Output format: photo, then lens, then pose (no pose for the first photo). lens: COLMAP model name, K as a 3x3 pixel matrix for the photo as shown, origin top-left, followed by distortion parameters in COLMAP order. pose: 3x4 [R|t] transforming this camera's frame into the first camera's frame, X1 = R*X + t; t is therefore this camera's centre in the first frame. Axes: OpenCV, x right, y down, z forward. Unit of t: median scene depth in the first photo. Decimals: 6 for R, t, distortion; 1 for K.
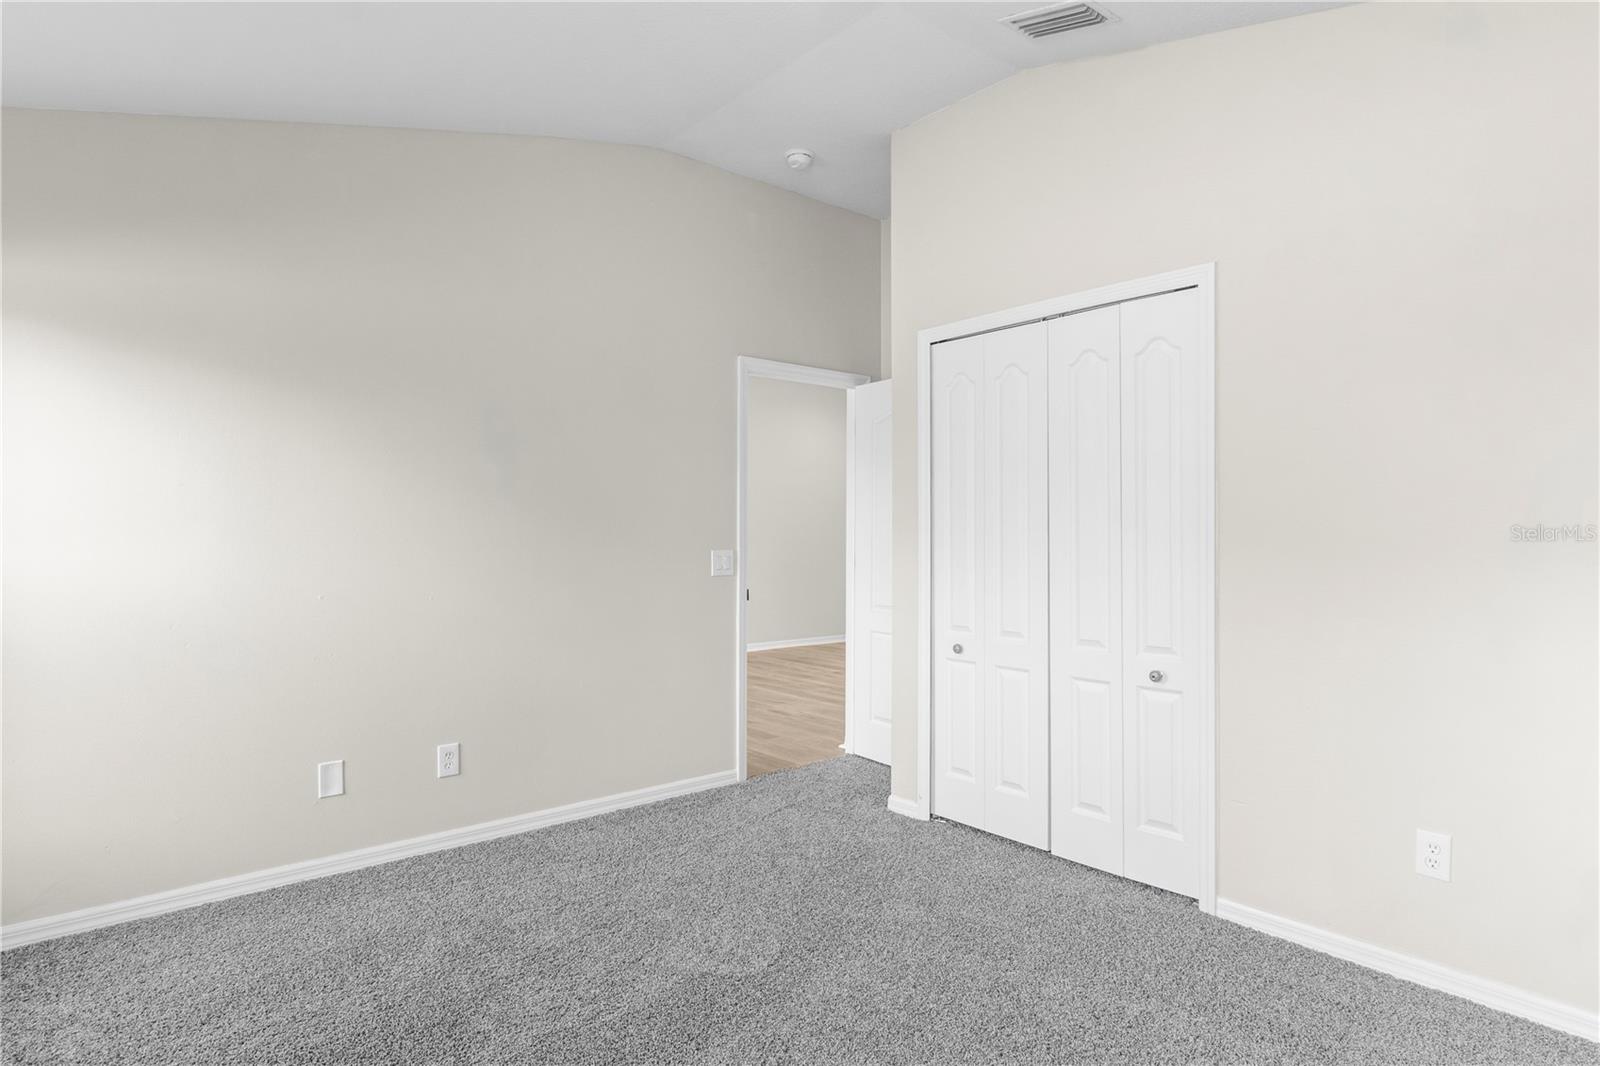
lens RADIAL K [[882.6, 0, 800.0], [0, 882.6, 533.0], [0, 0, 1]] dist [0.001187, -0.000356]
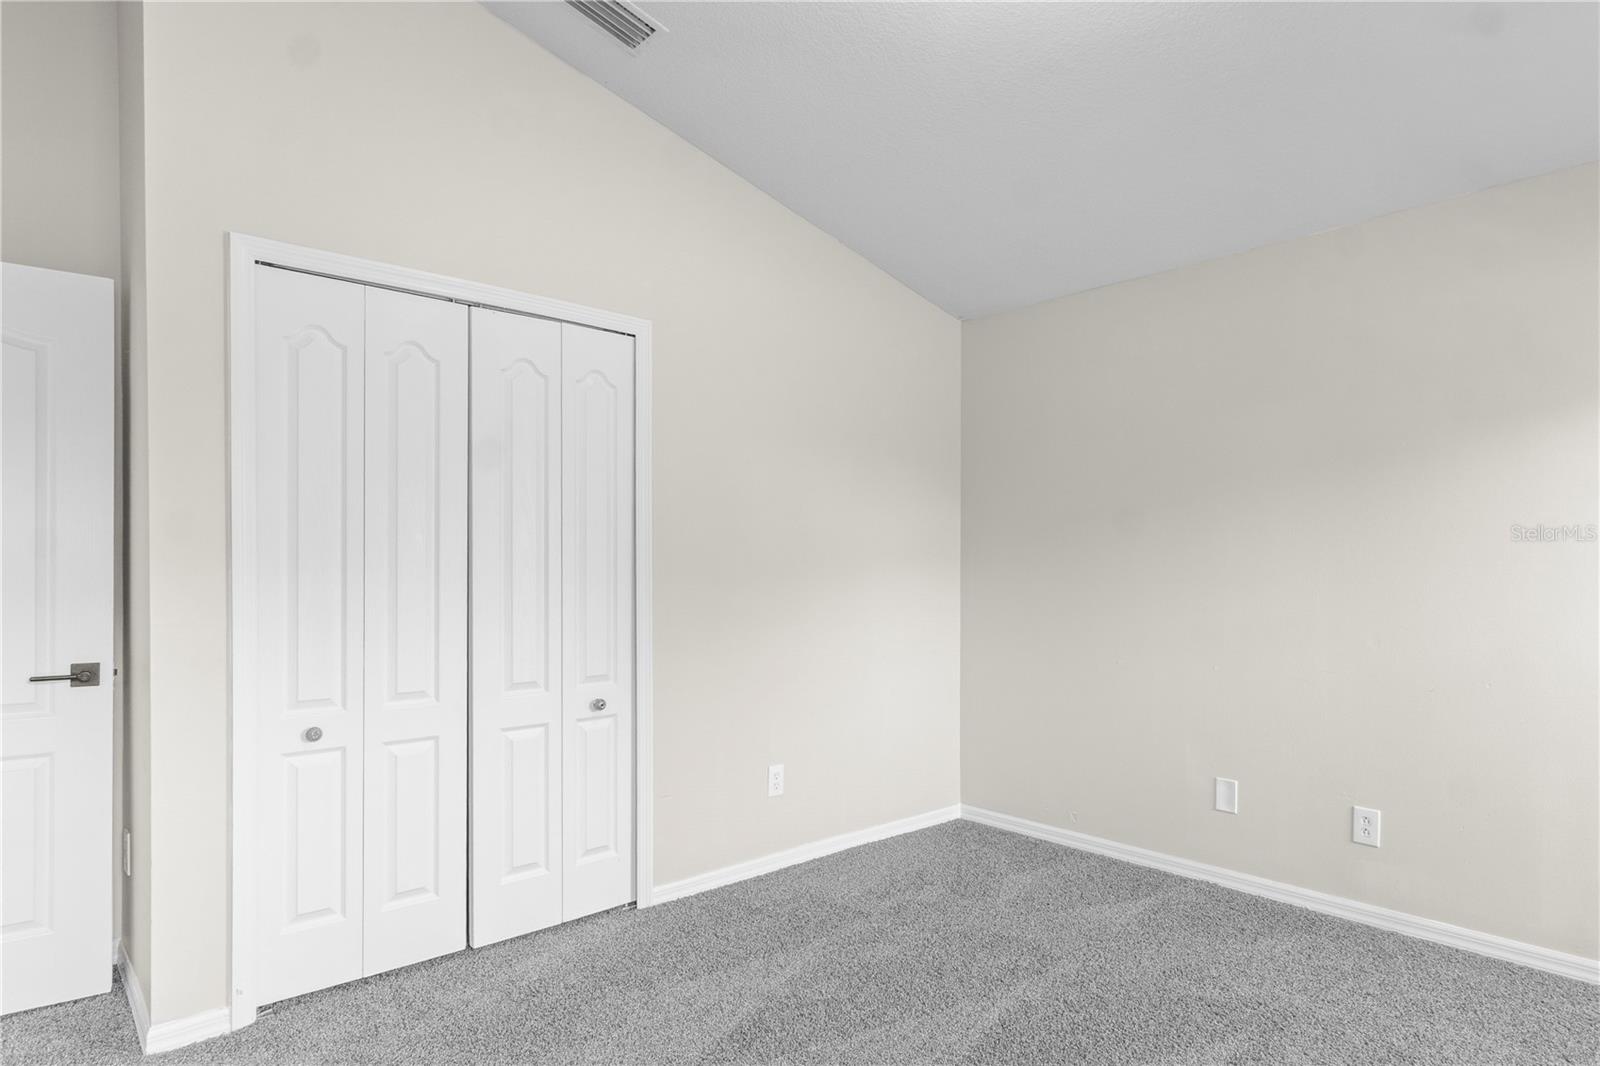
lens RADIAL K [[889.7, 0, 806.7], [0, 889.7, 566.2], [0, 0, 1]] dist [-0.000909, -0.000794]
pose [[-0.031282, 0.001103, 0.999510, -0.550051], [-0.004378, 0.999990, -0.001241, 0.002741], [-0.999501, -0.004415, -0.031277, 0.697281]]
